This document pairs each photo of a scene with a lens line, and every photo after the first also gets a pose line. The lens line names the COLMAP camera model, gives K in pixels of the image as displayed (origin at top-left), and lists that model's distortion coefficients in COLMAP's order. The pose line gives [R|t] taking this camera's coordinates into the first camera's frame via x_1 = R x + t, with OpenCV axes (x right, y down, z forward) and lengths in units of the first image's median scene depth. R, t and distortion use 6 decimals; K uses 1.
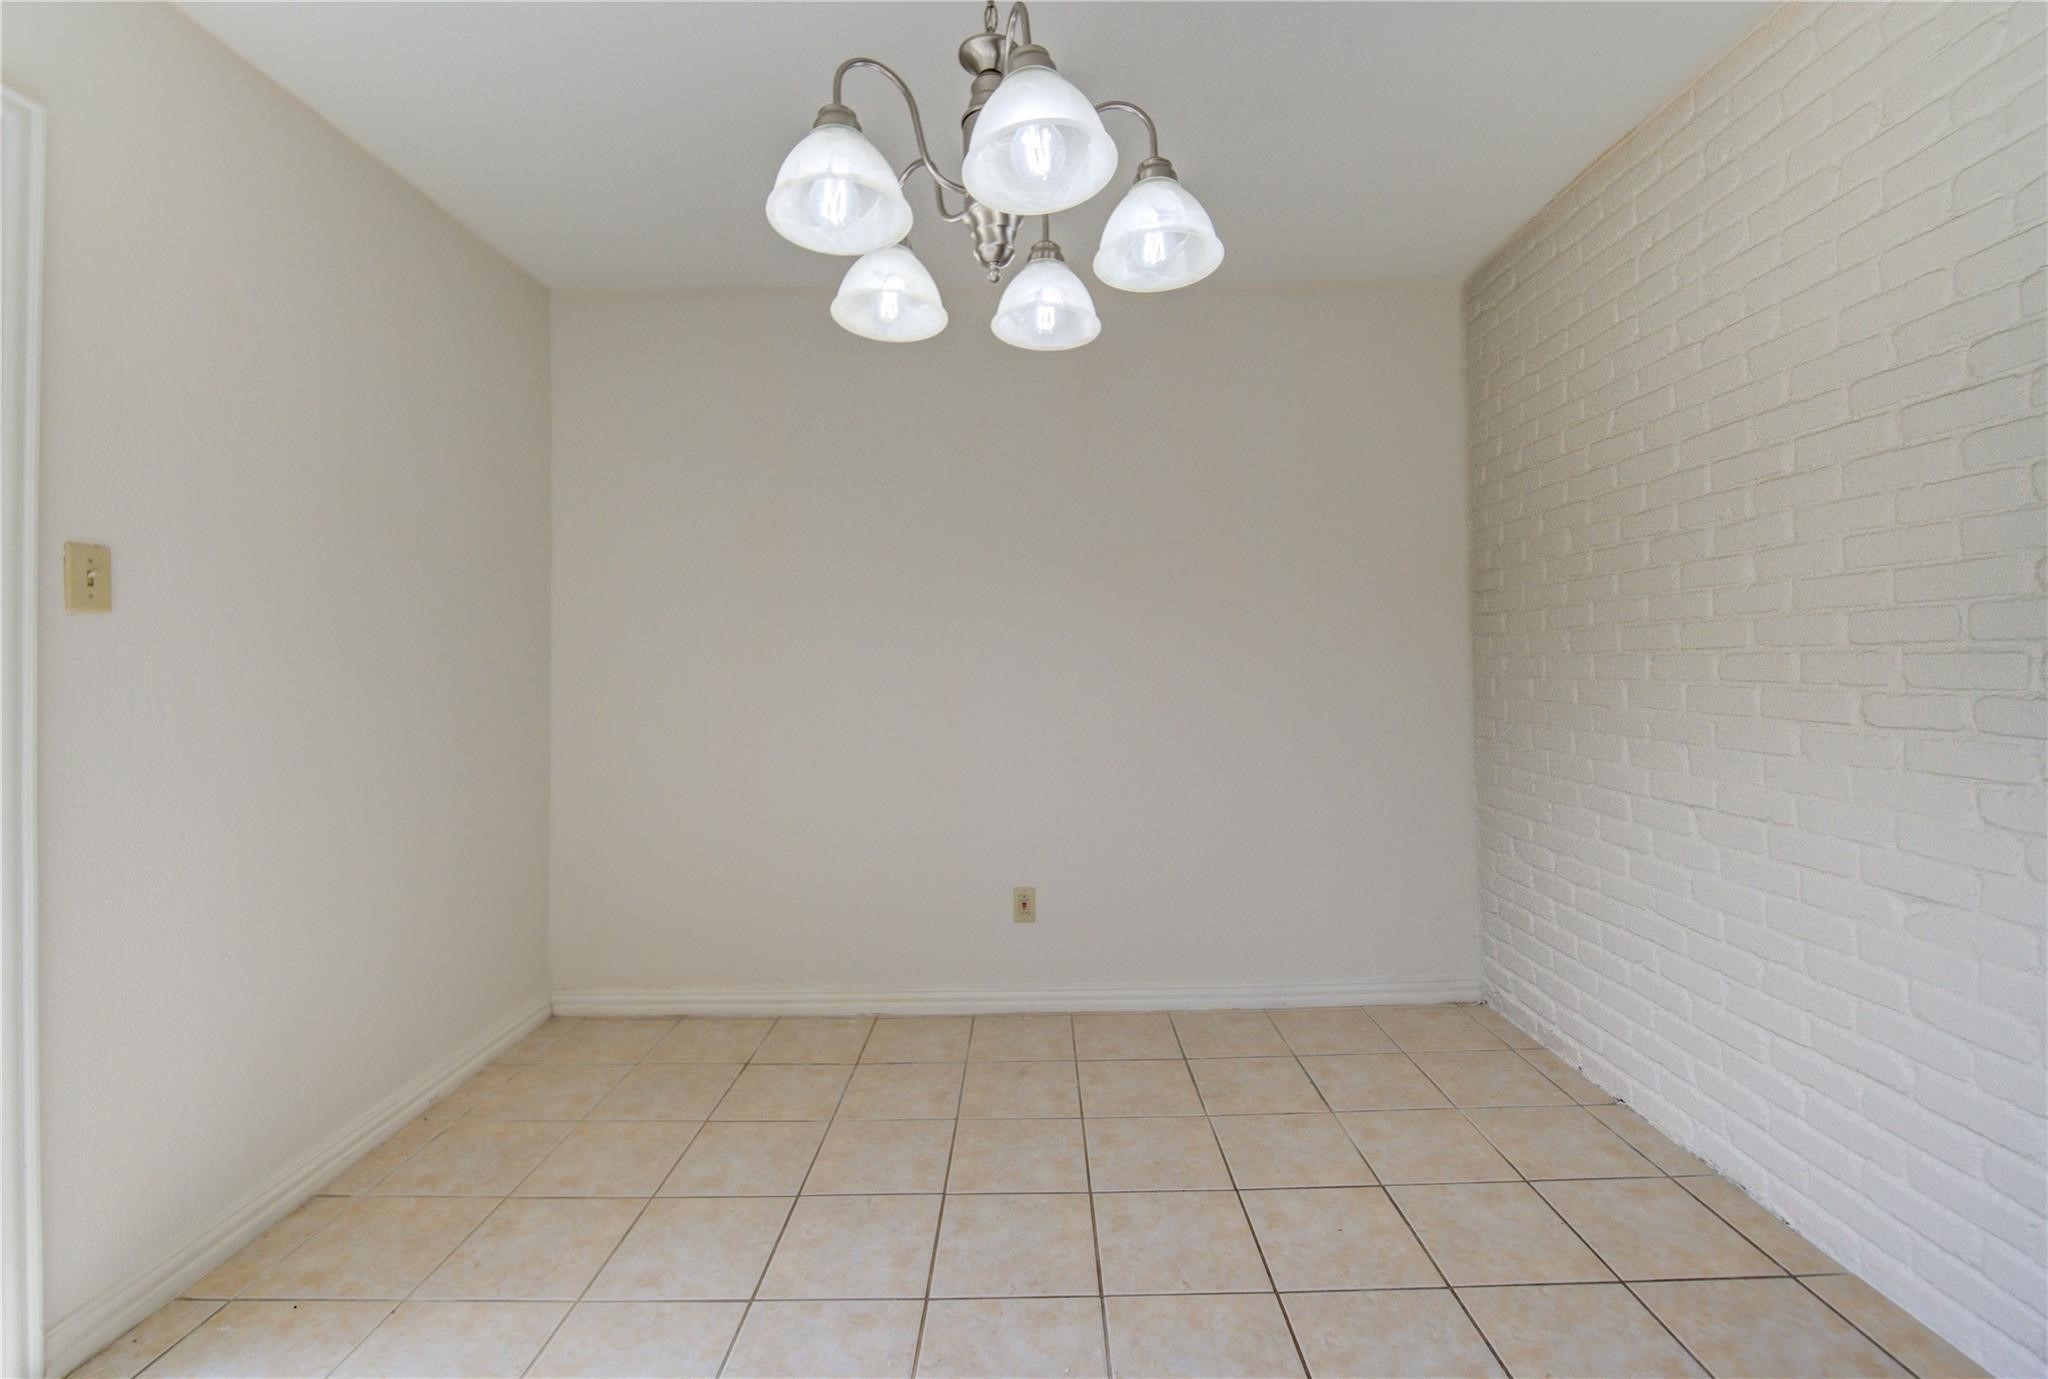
lens RADIAL K [[891.0, 0, 1051.1], [0, 891.0, 660.8], [0, 0, 1]] dist [0.001680, -0.006401]
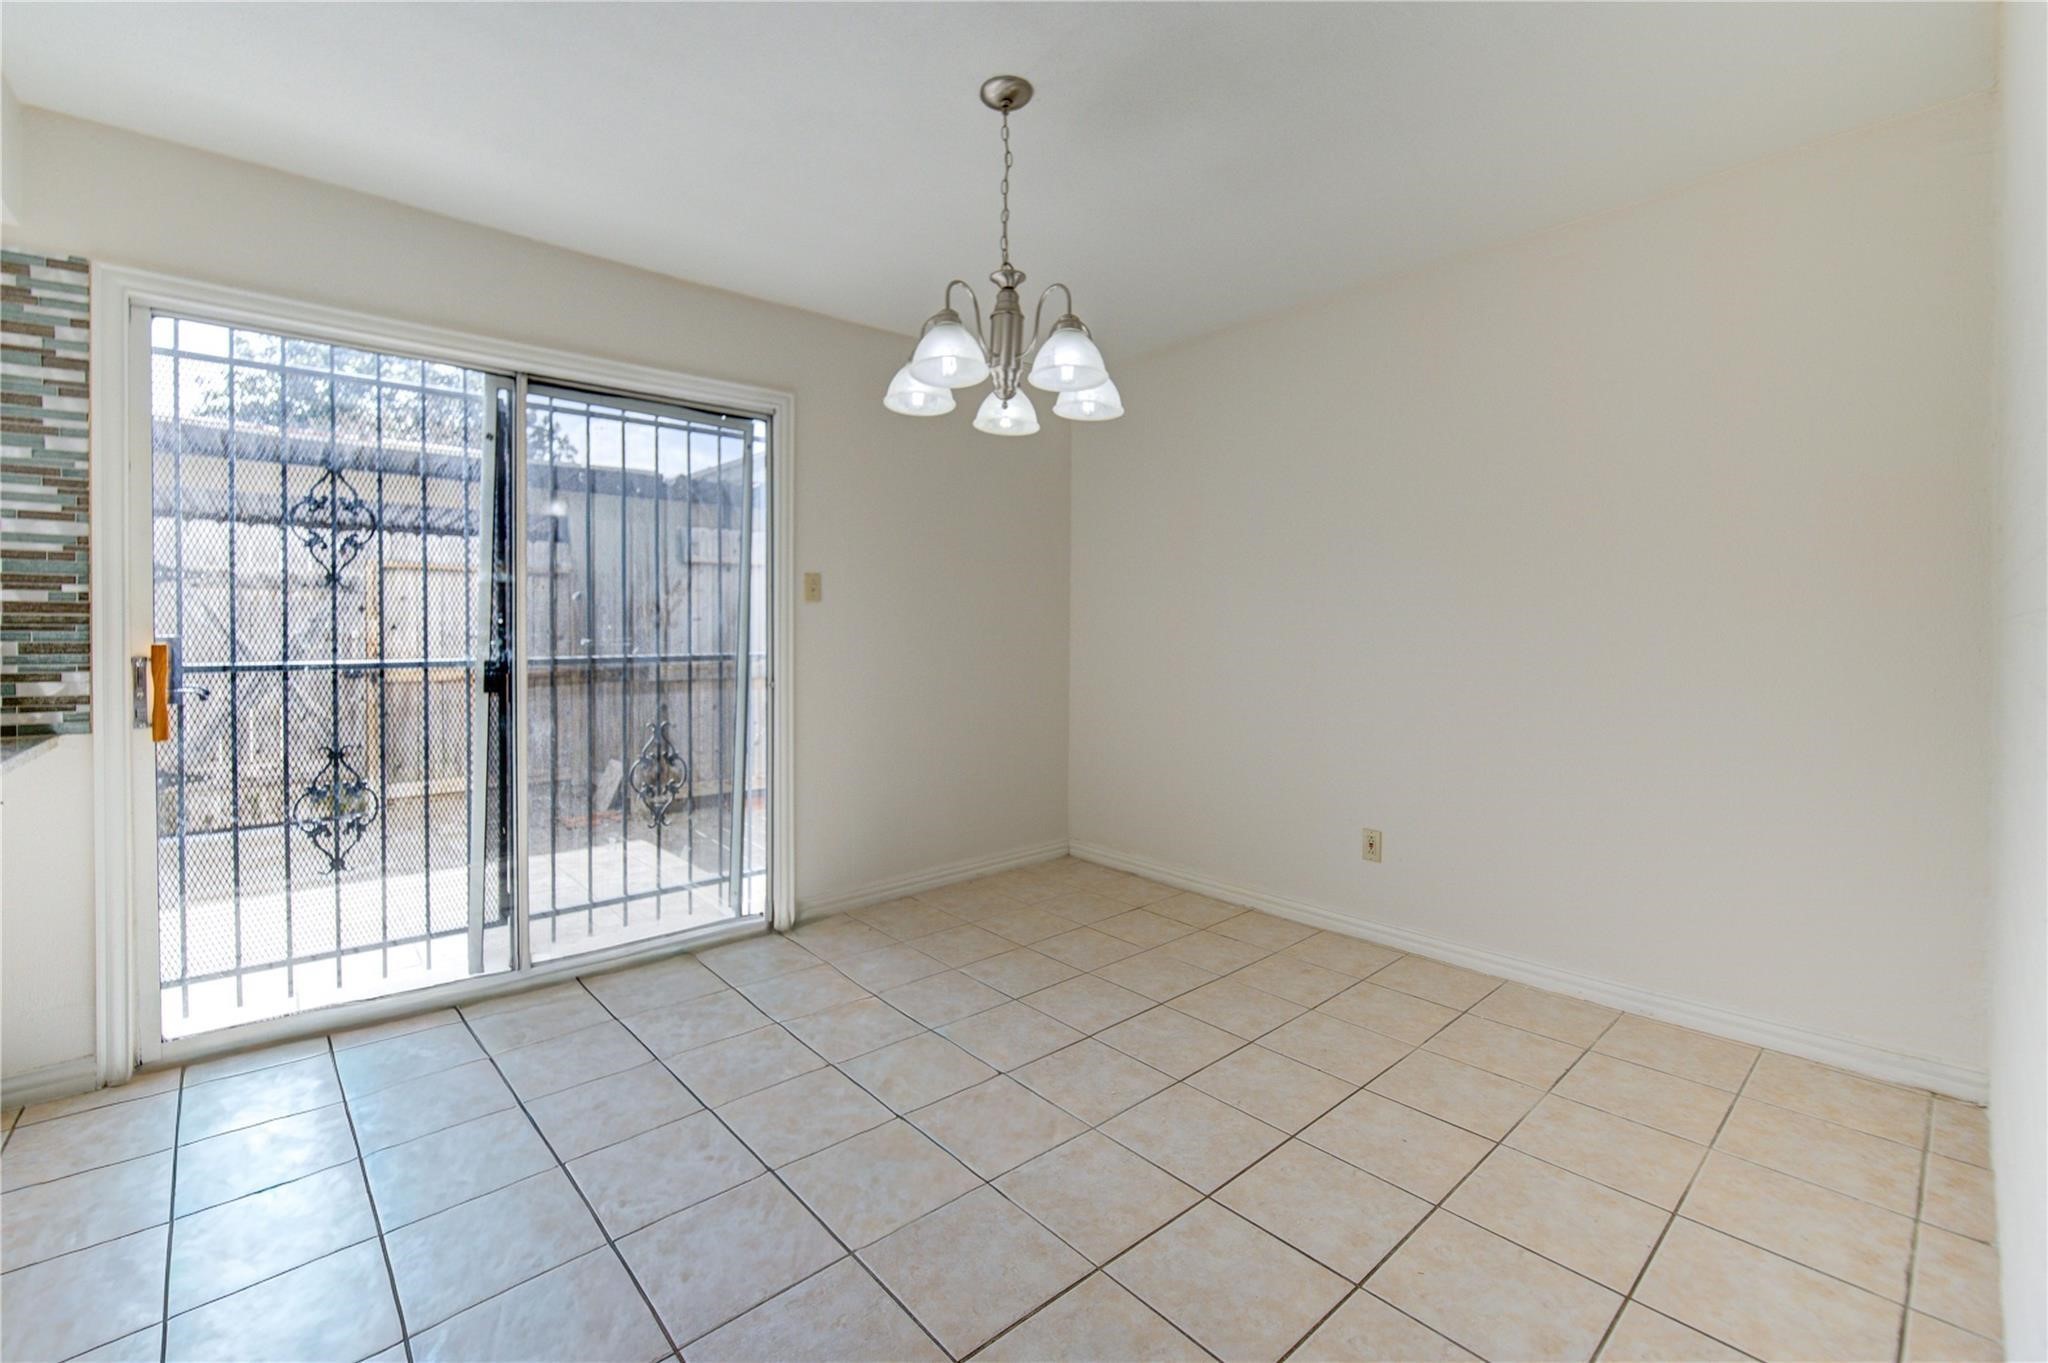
lens RADIAL K [[889.2, 0, 1023.8], [0, 889.2, 641.4], [0, 0, 1]] dist [-0.002898, -0.000905]
pose [[0.642722, 0.017961, -0.765889, 0.693152], [-0.002962, 0.999776, 0.020960, -0.001829], [0.766094, -0.011203, 0.642631, -0.052598]]
